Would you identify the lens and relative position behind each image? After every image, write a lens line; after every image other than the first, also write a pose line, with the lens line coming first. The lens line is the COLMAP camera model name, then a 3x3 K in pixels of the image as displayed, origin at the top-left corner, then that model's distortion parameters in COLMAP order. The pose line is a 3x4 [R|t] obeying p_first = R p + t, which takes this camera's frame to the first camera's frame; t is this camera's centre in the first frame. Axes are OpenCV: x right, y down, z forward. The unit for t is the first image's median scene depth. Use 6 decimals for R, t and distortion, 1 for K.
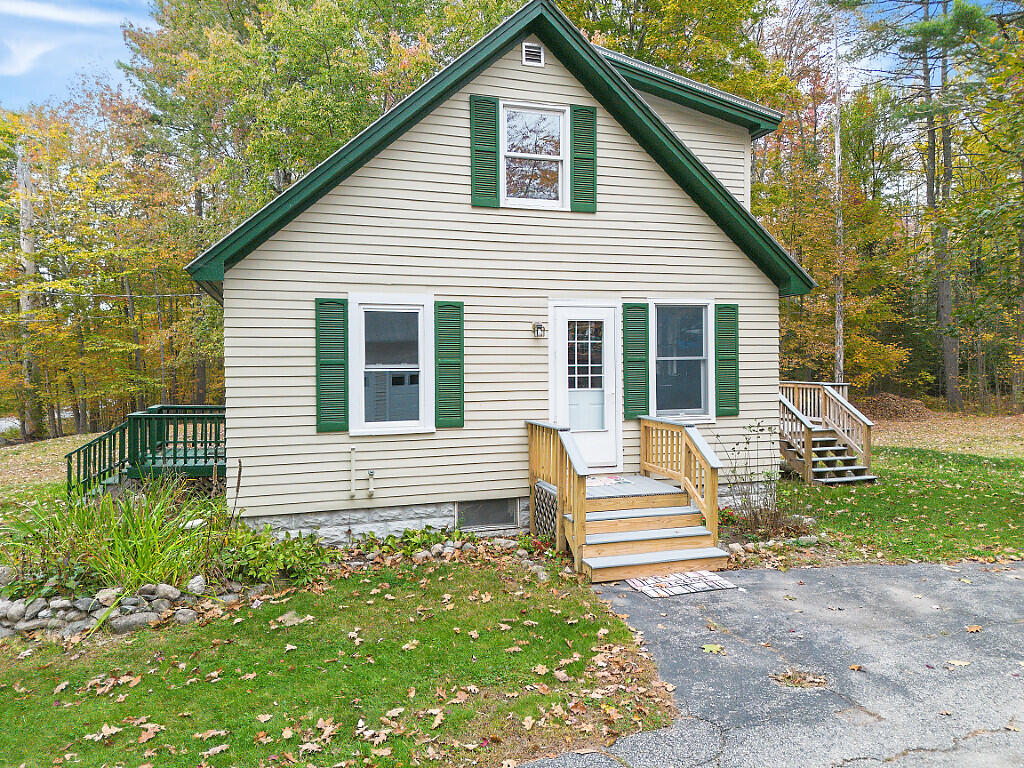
lens RADIAL K [[710.7, 0, 511.3], [0, 710.7, 371.8], [0, 0, 1]] dist [0.088710, -0.095707]
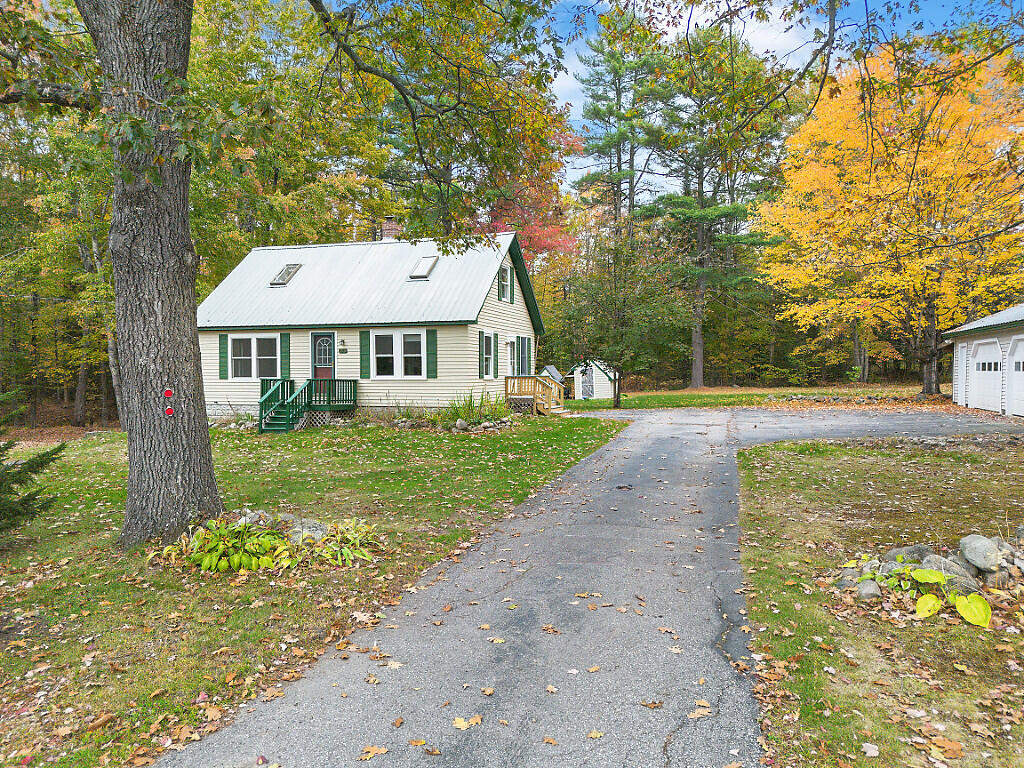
lens RADIAL K [[697.6, 0, 512.0], [0, 697.6, 384.0], [0, 0, 1]] dist [0.086219, -0.090764]
pose [[0.591451, -0.010565, 0.806272, -2.260087], [0.012210, 0.999917, 0.004145, 0.091409], [-0.806249, 0.007393, 0.591531, -0.688303]]
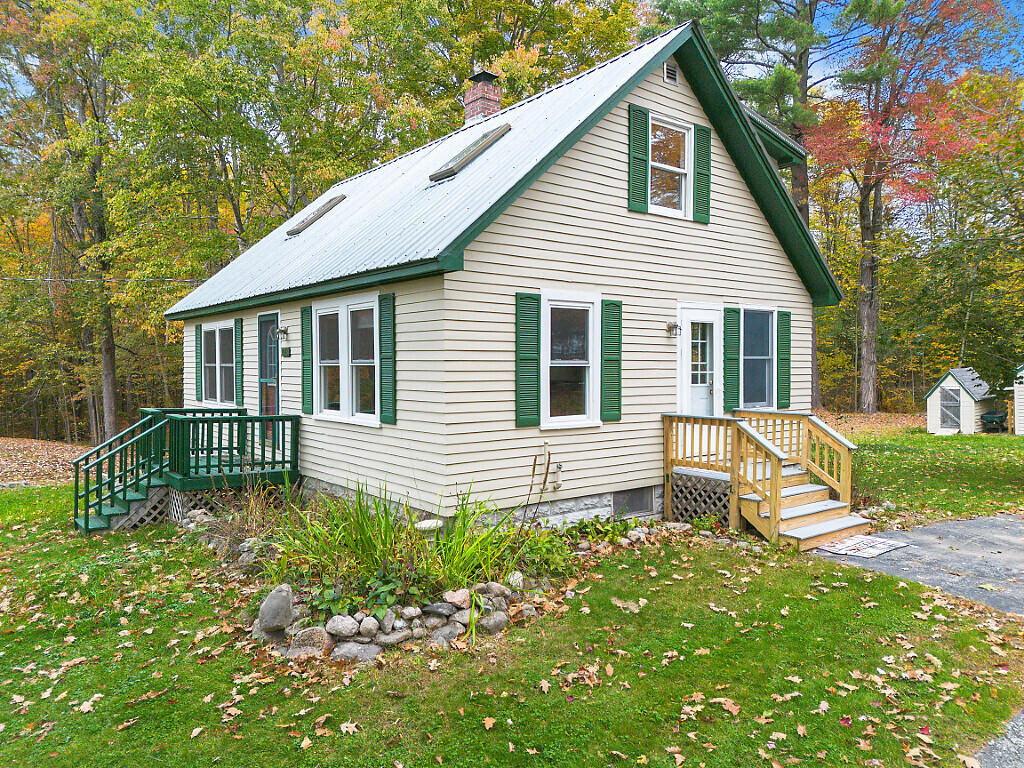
lens RADIAL K [[707.5, 0, 512.0], [0, 707.5, 384.0], [0, 0, 1]] dist [0.081979, -0.074655]
pose [[0.939099, -0.002699, 0.343636, -0.574390], [-0.000499, 0.999957, 0.009216, 0.014155], [-0.343646, -0.008826, 0.939058, 0.072347]]
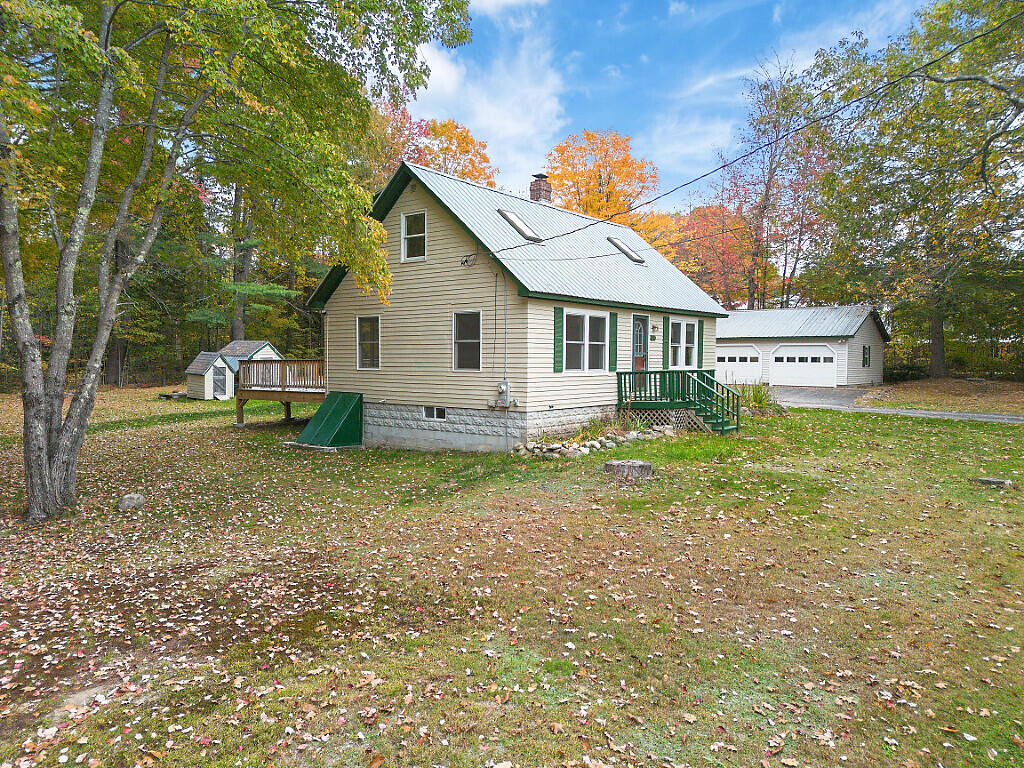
lens RADIAL K [[710.7, 0, 511.3], [0, 710.7, 371.8], [0, 0, 1]] dist [0.088710, -0.095707]
pose [[-0.528202, -0.011411, 0.849042, -2.249436], [0.012917, 0.999686, 0.021471, 0.025248], [-0.849021, 0.022308, -0.527888, 2.996207]]
